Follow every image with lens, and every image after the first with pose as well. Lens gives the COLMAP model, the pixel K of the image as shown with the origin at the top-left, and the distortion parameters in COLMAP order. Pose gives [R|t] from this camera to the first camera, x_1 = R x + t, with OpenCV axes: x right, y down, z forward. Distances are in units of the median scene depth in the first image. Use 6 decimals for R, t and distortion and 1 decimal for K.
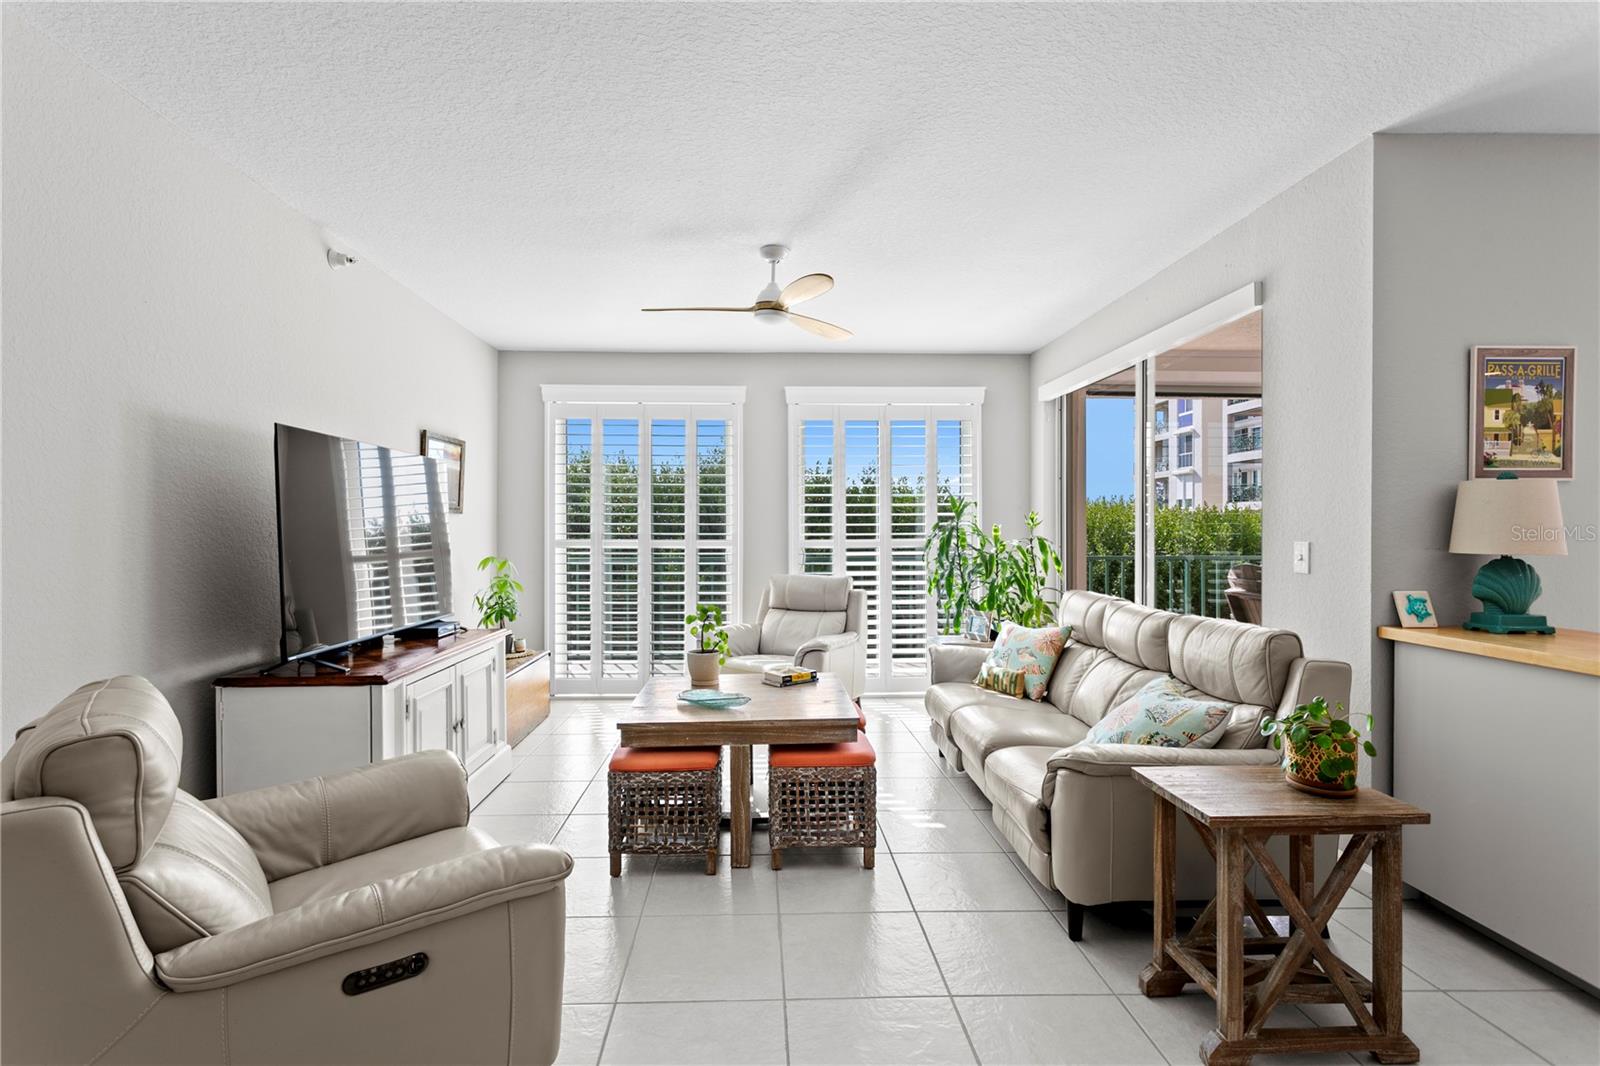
lens RADIAL K [[761.6, 0, 773.1], [0, 761.6, 534.6], [0, 0, 1]] dist [-0.003323, 0.004986]
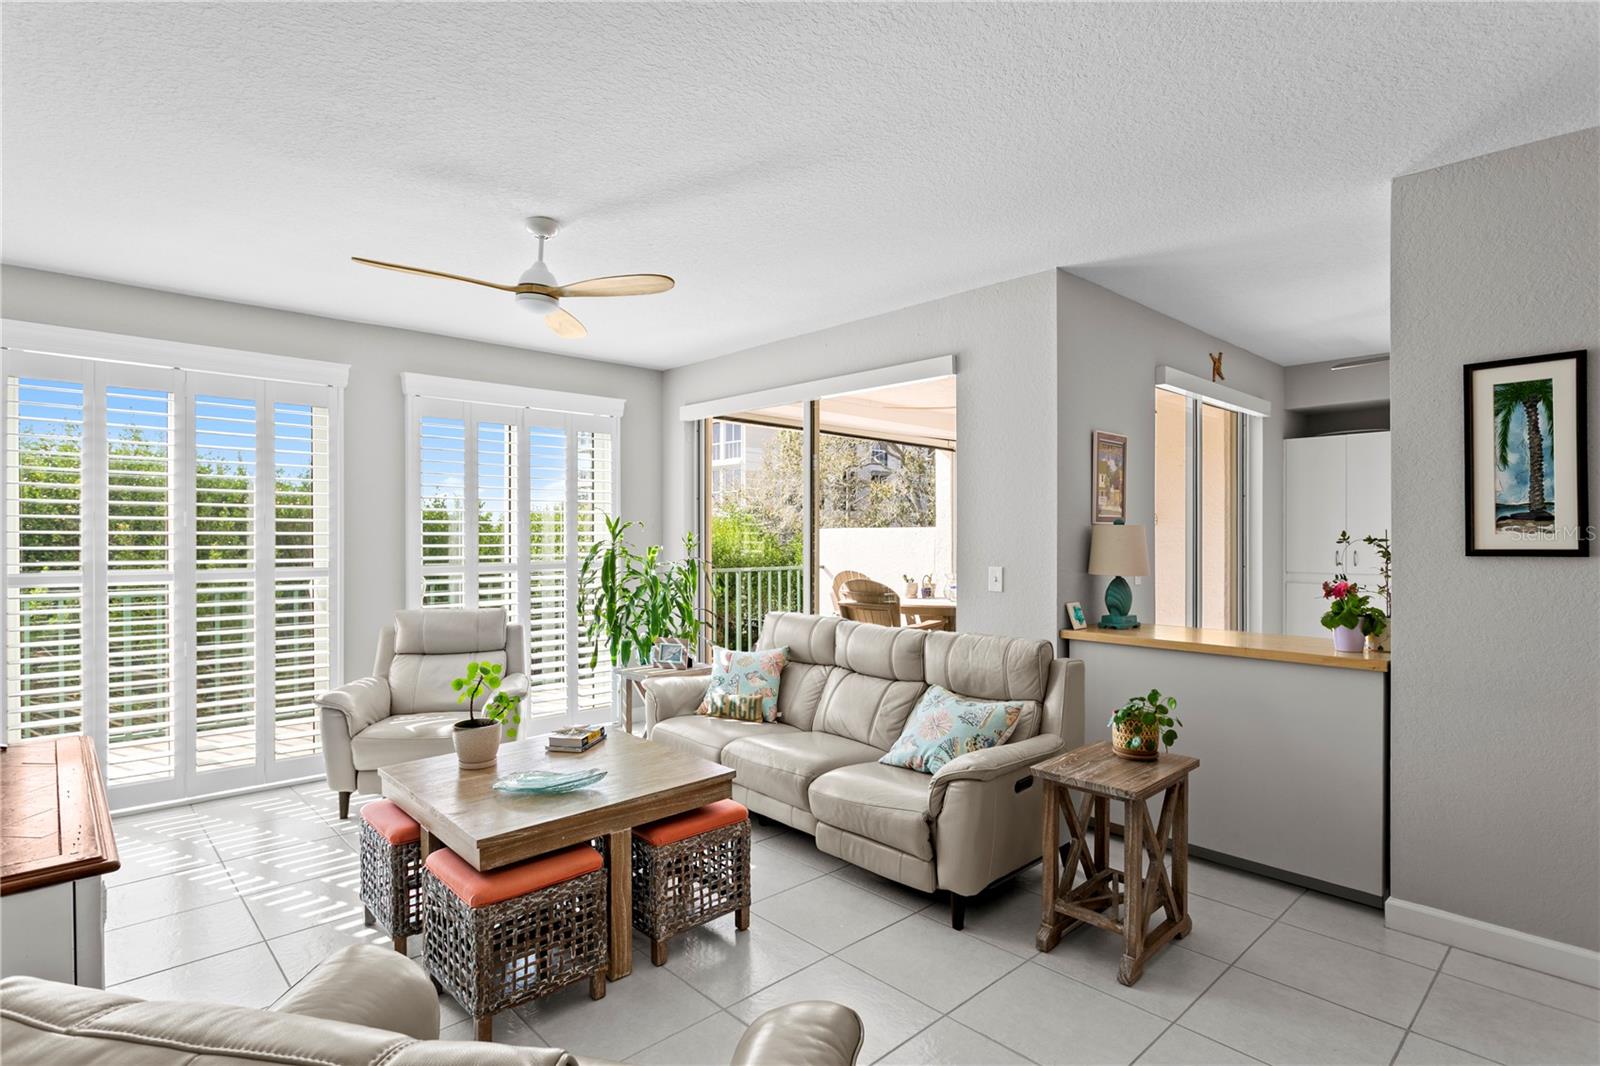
lens RADIAL K [[813.2, 0, 780.6], [0, 813.2, 540.5], [0, 0, 1]] dist [-0.006800, 0.001752]
pose [[0.752121, -0.004285, 0.659011, -0.397837], [0.003427, 0.999991, 0.002590, -0.033167], [-0.659016, 0.000310, 0.752129, 0.176727]]
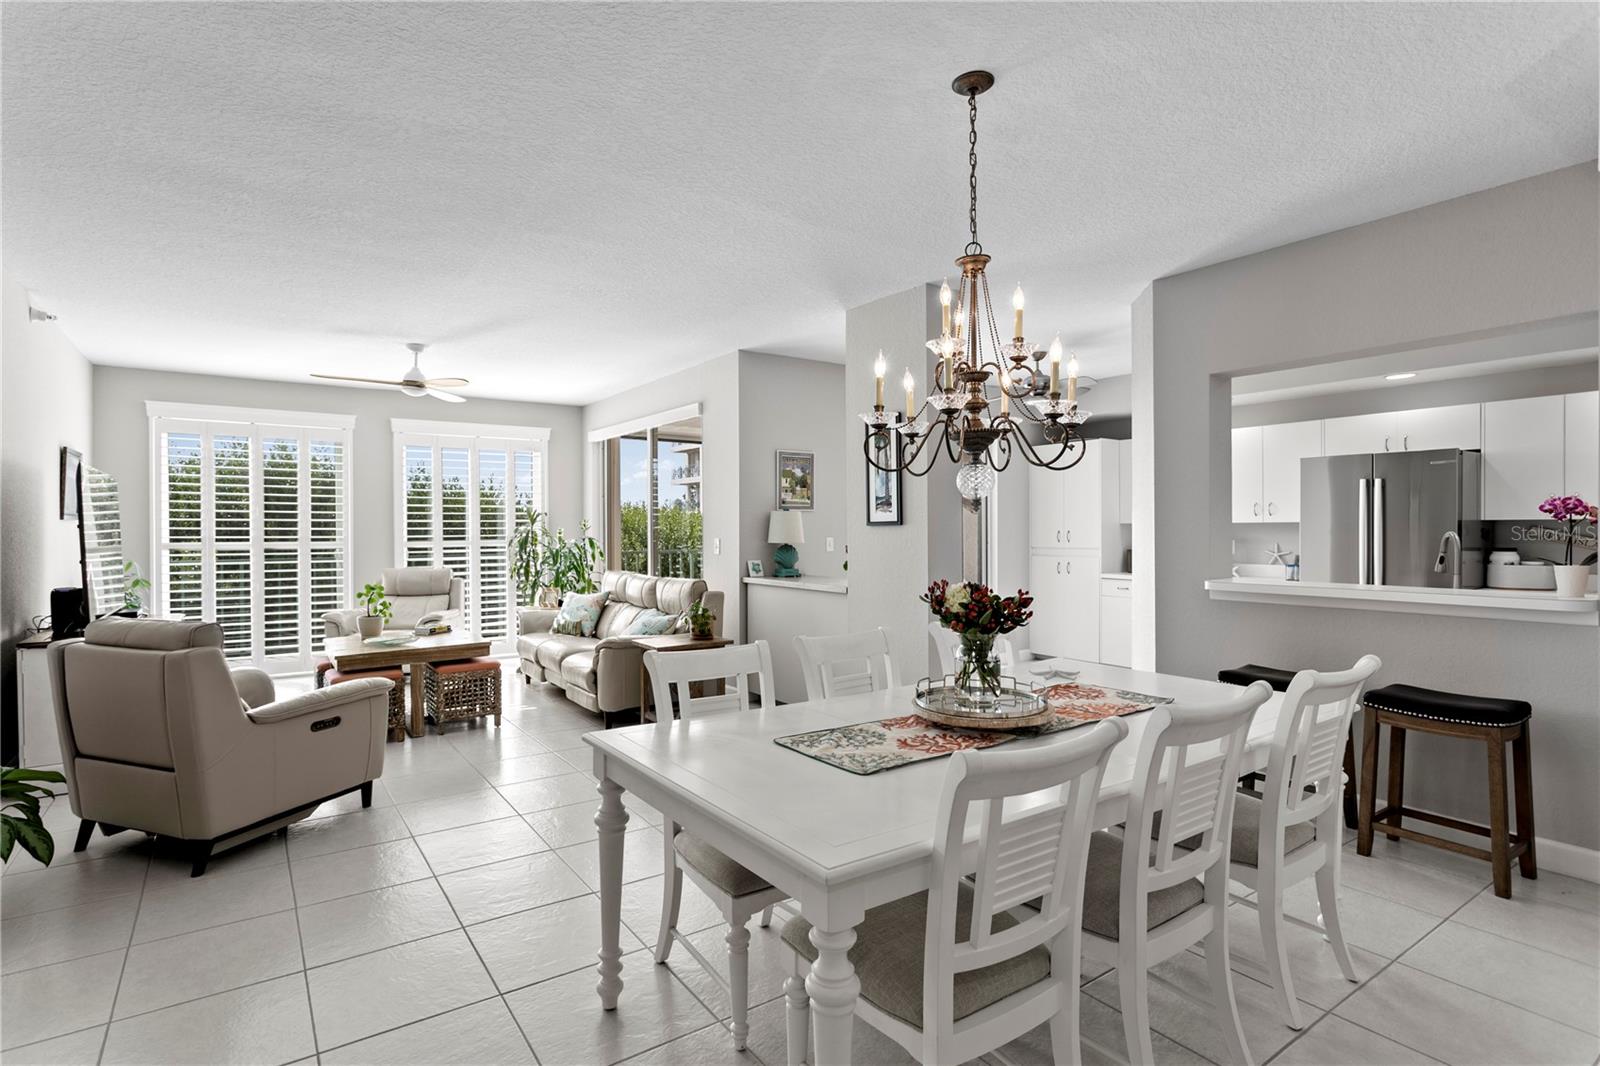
lens RADIAL K [[813.2, 0, 783.1], [0, 813.2, 535.0], [0, 0, 1]] dist [-0.006800, 0.001752]
pose [[0.839732, -0.006048, 0.542968, -0.270532], [0.006390, 0.999979, 0.001257, -0.001054], [-0.542964, 0.002414, 0.839753, -0.750588]]
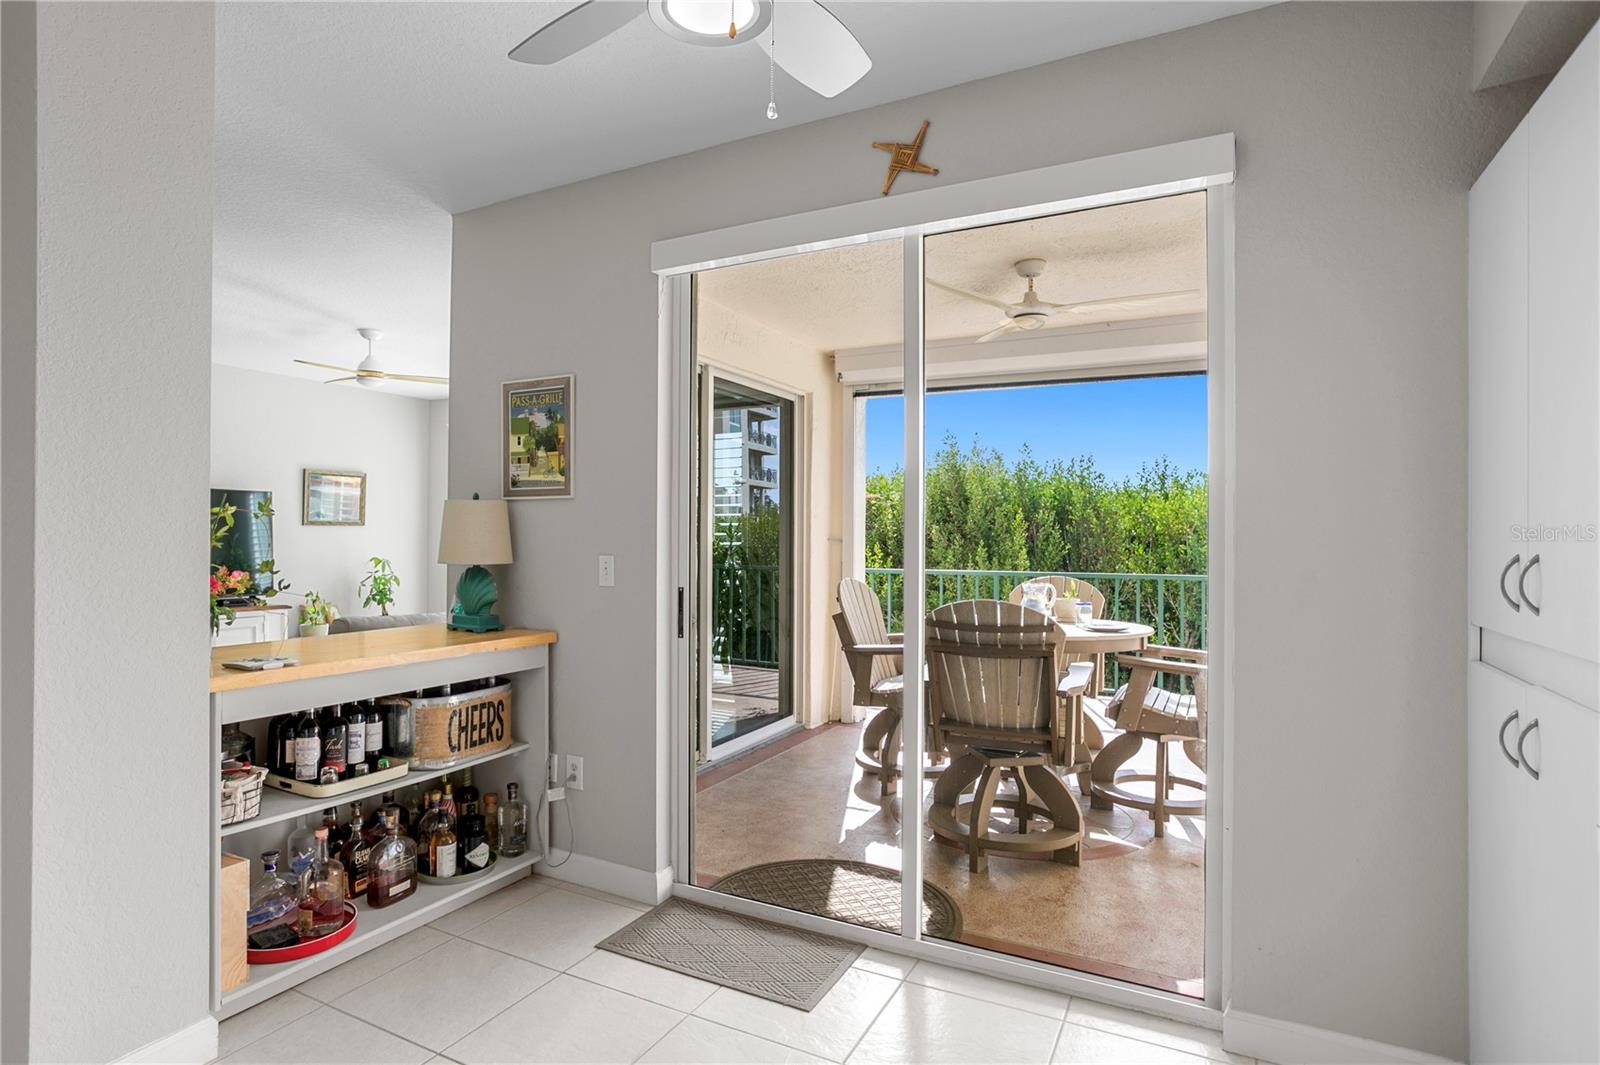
lens RADIAL K [[846.4, 0, 791.9], [0, 846.4, 533.2], [0, 0, 1]] dist [-0.013942, 0.000550]
pose [[0.871006, 0.000693, -0.491271, 1.424116], [-0.005794, 0.999944, -0.008862, -0.008372], [0.491238, 0.010565, 0.870962, 0.079938]]
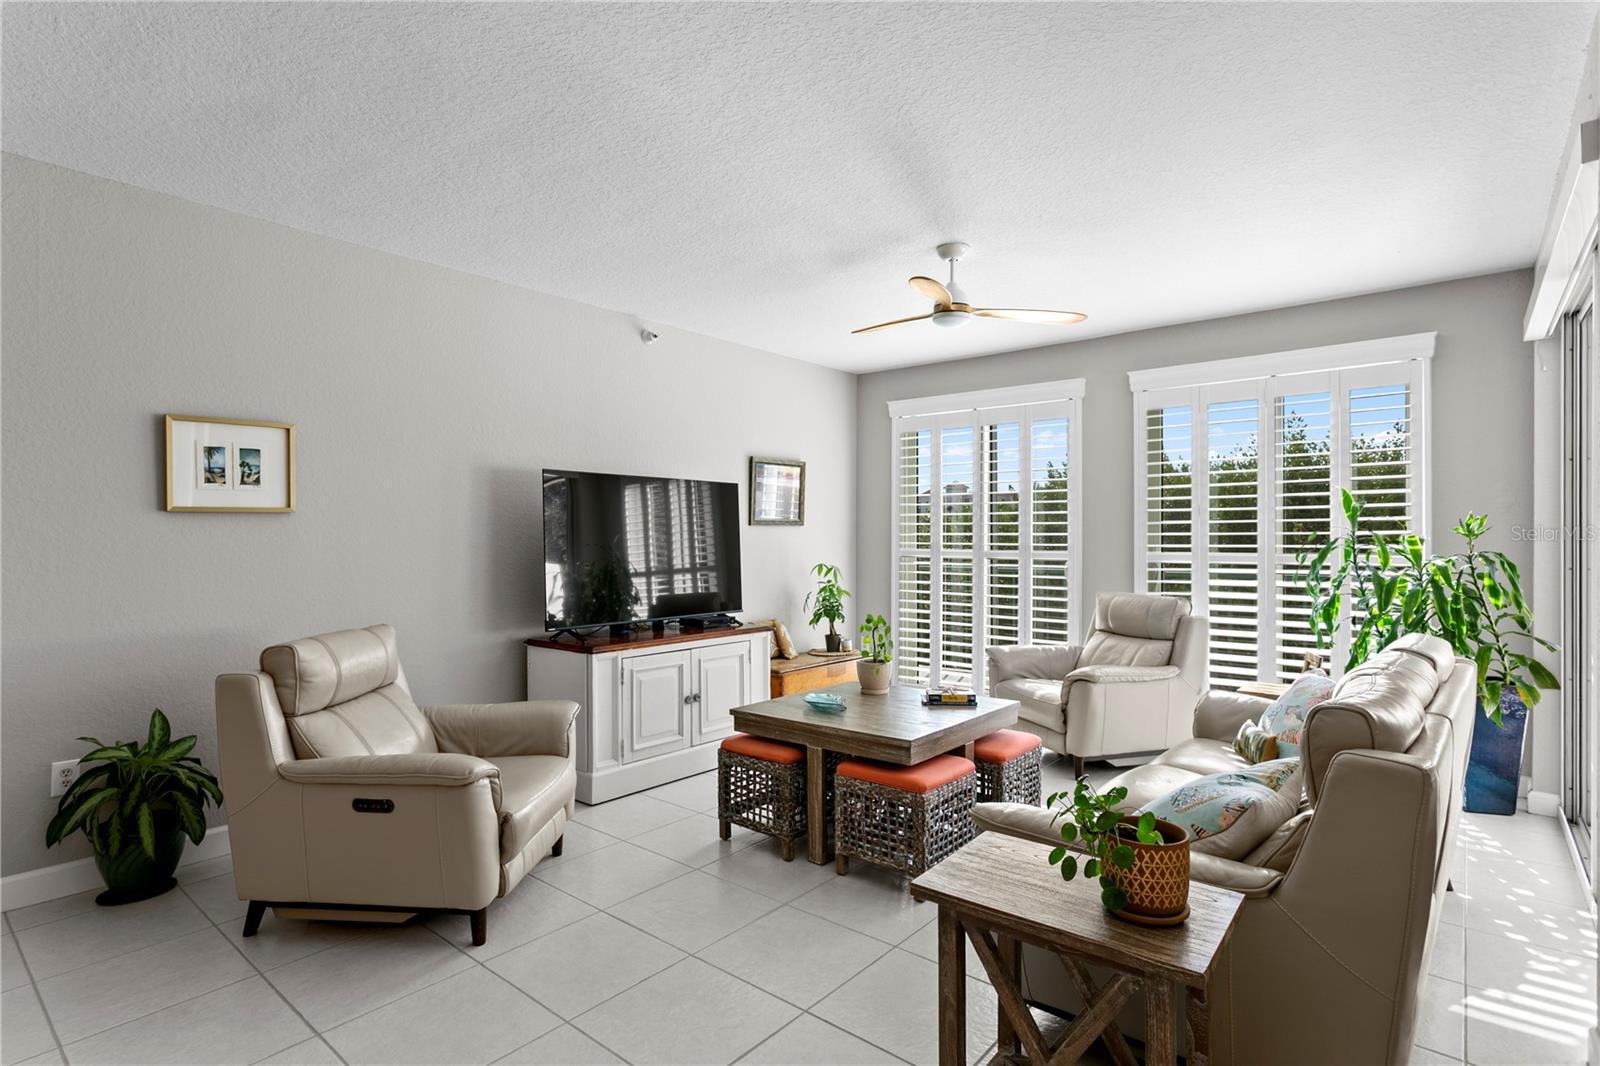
lens RADIAL K [[813.2, 0, 770.3], [0, 813.2, 543.8], [0, 0, 1]] dist [-0.006800, 0.001752]
pose [[0.732458, 0.005142, -0.680793, 0.545034], [-0.003350, 0.999987, 0.003949, -0.008041], [0.680804, -0.000612, 0.732465, 0.107055]]
